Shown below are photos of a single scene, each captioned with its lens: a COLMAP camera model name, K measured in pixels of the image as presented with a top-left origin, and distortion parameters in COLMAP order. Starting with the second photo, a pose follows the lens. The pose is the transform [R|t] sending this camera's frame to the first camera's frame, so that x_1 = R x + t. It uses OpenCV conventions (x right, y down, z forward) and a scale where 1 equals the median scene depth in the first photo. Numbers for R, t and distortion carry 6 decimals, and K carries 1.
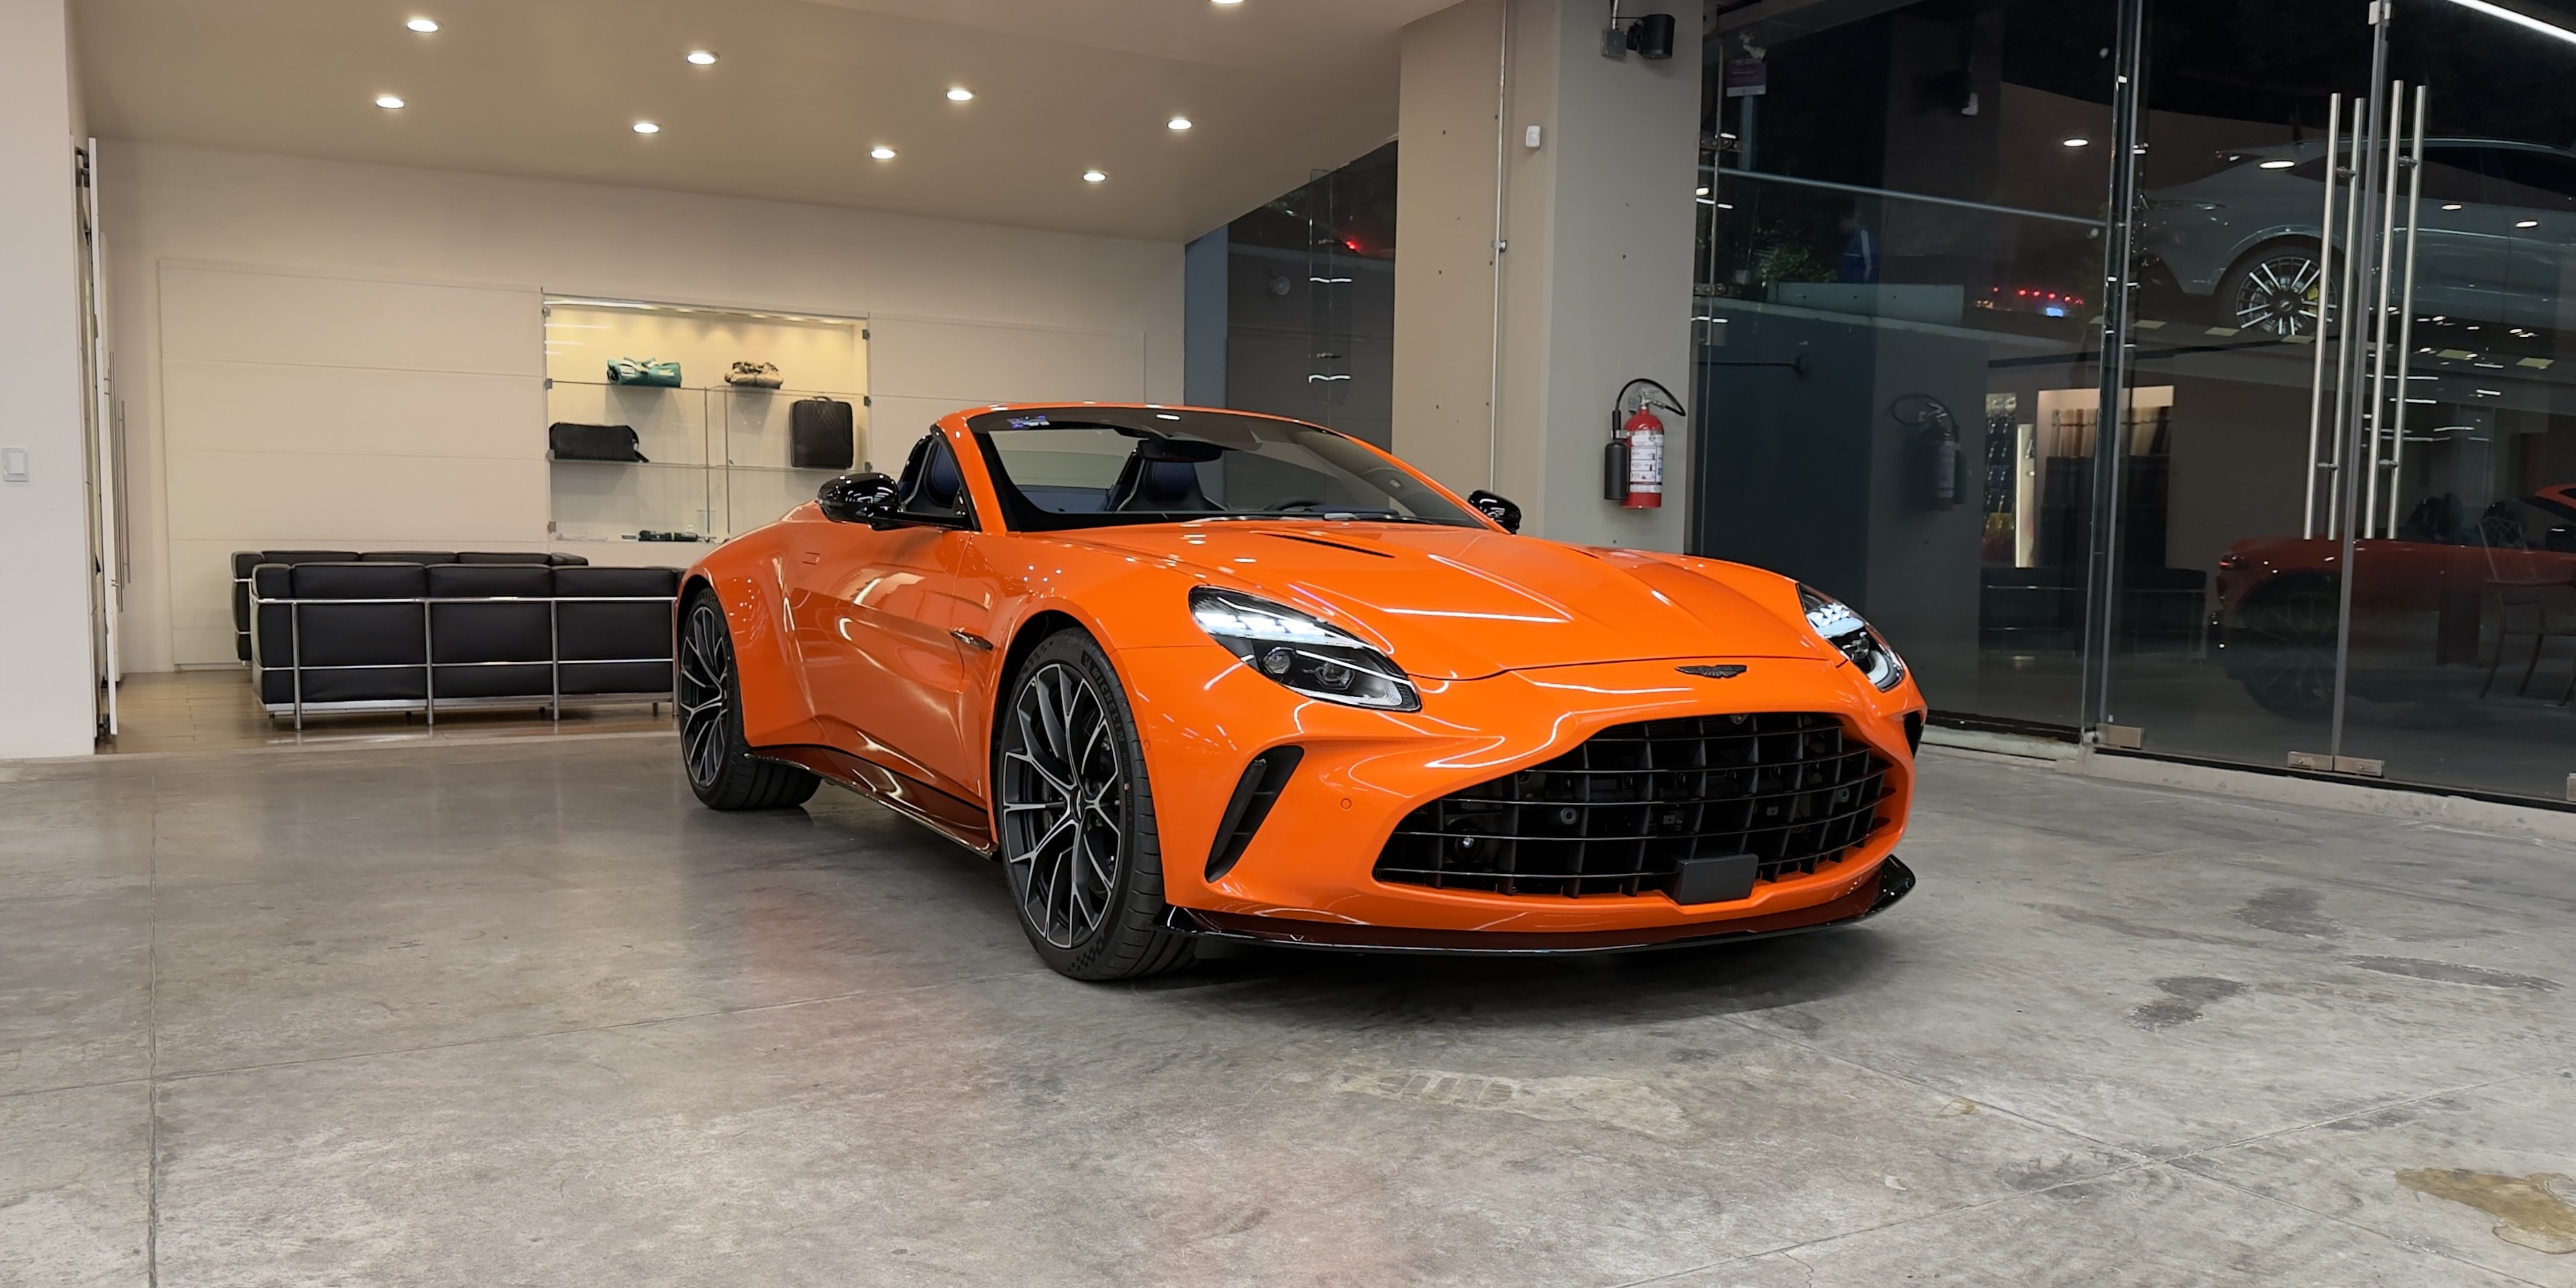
lens RADIAL K [[1914.3, 0, 1285.2], [0, 1914.3, 705.3], [0, 0, 1]] dist [0.152515, -0.279197]
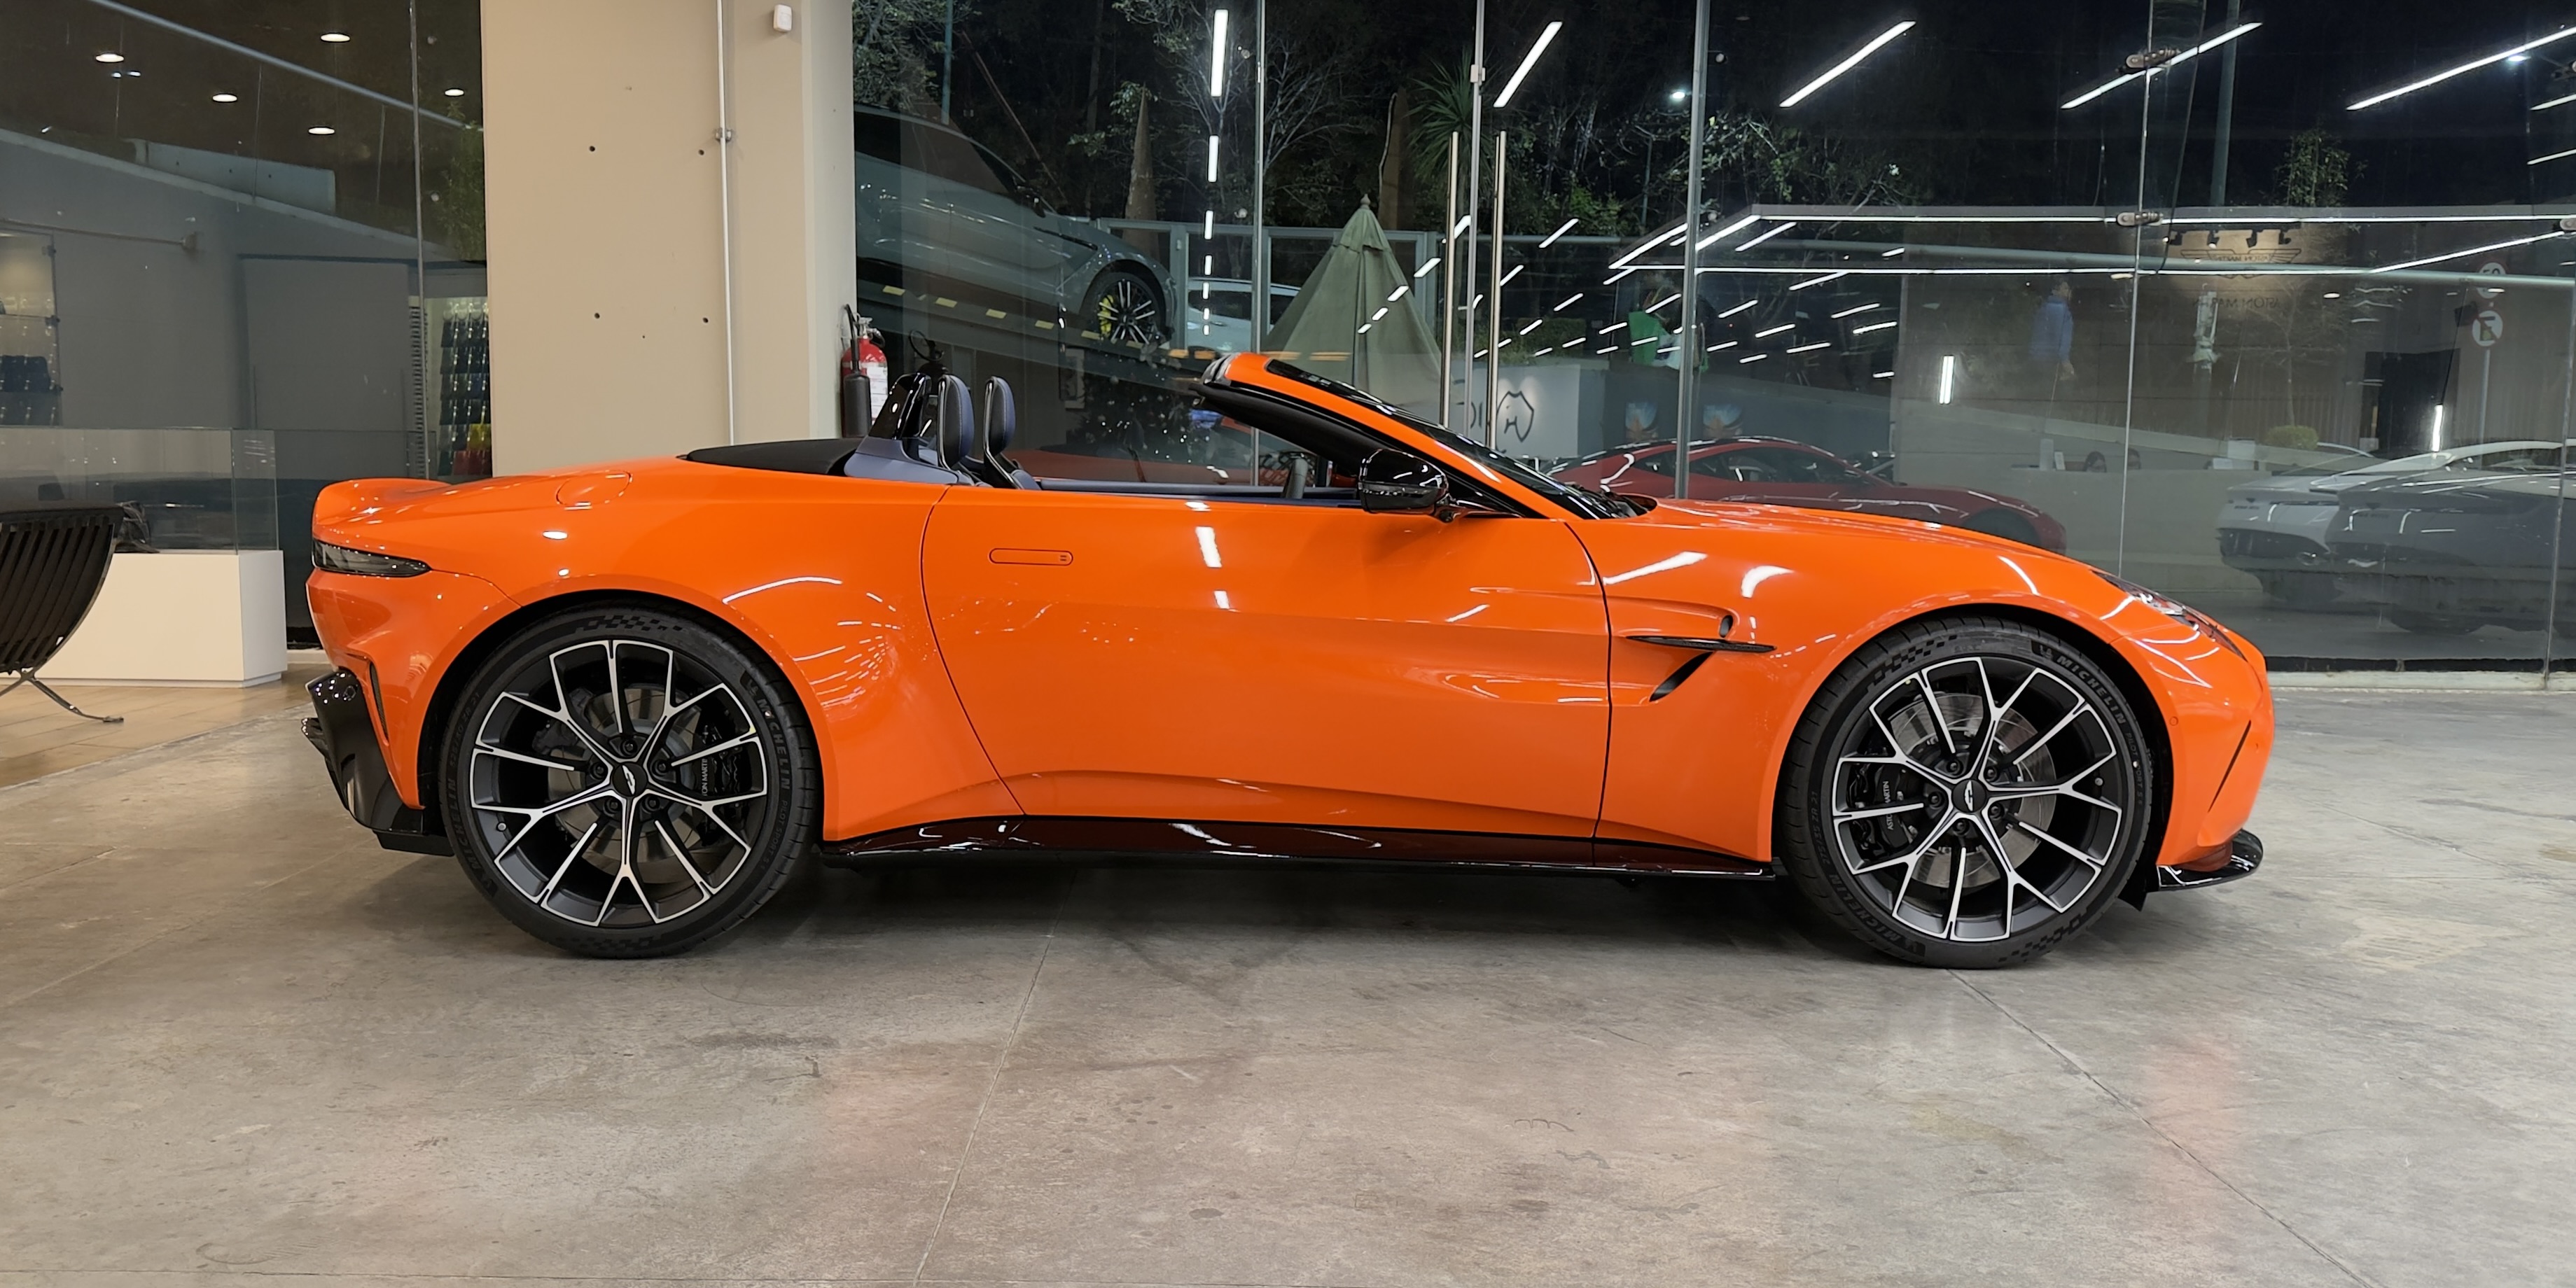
lens RADIAL K [[1930.1, 0, 1347.7], [0, 1930.1, 643.9], [0, 0, 1]] dist [0.002928, 0.002067]
pose [[0.495290, -0.086767, 0.864384, -1.239726], [0.066872, 0.995855, 0.061646, -0.121304], [-0.866150, 0.027270, 0.499039, 0.859479]]
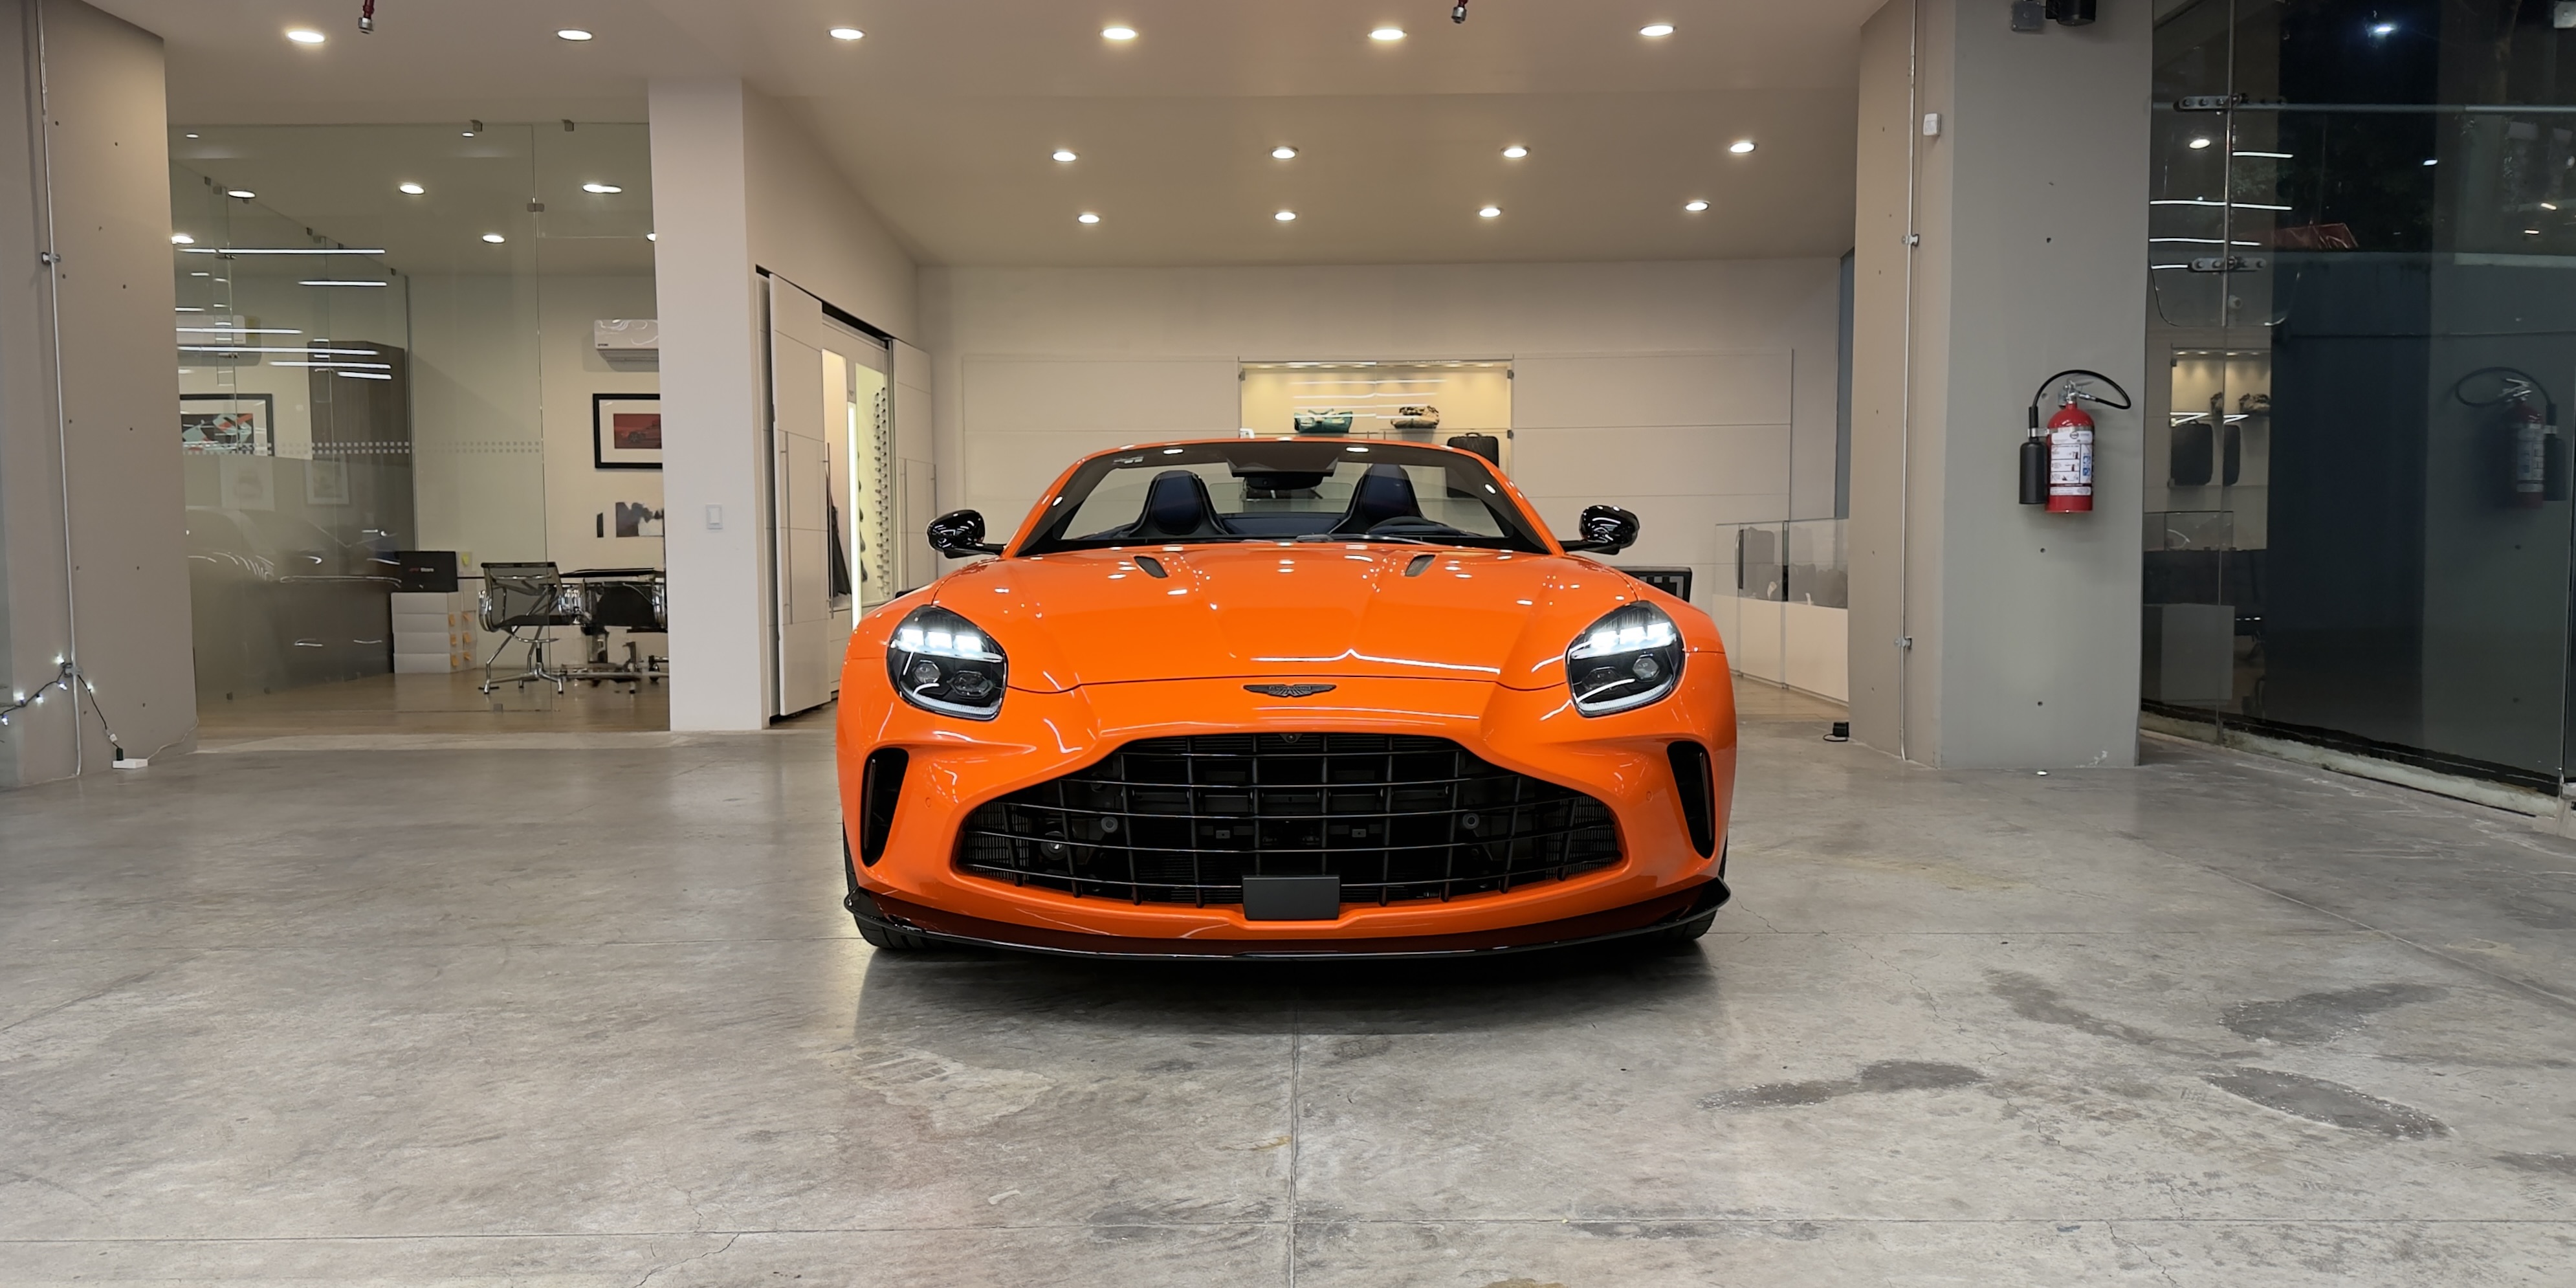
lens RADIAL K [[1838.0, 0, 1443.6], [0, 1838.0, 653.1], [0, 0, 1]] dist [0.150813, -0.233312]
pose [[0.862425, 0.010604, -0.506074, 0.801058], [-0.026478, 0.999357, -0.024182, -0.016296], [0.505492, 0.034255, 0.862151, 0.214522]]
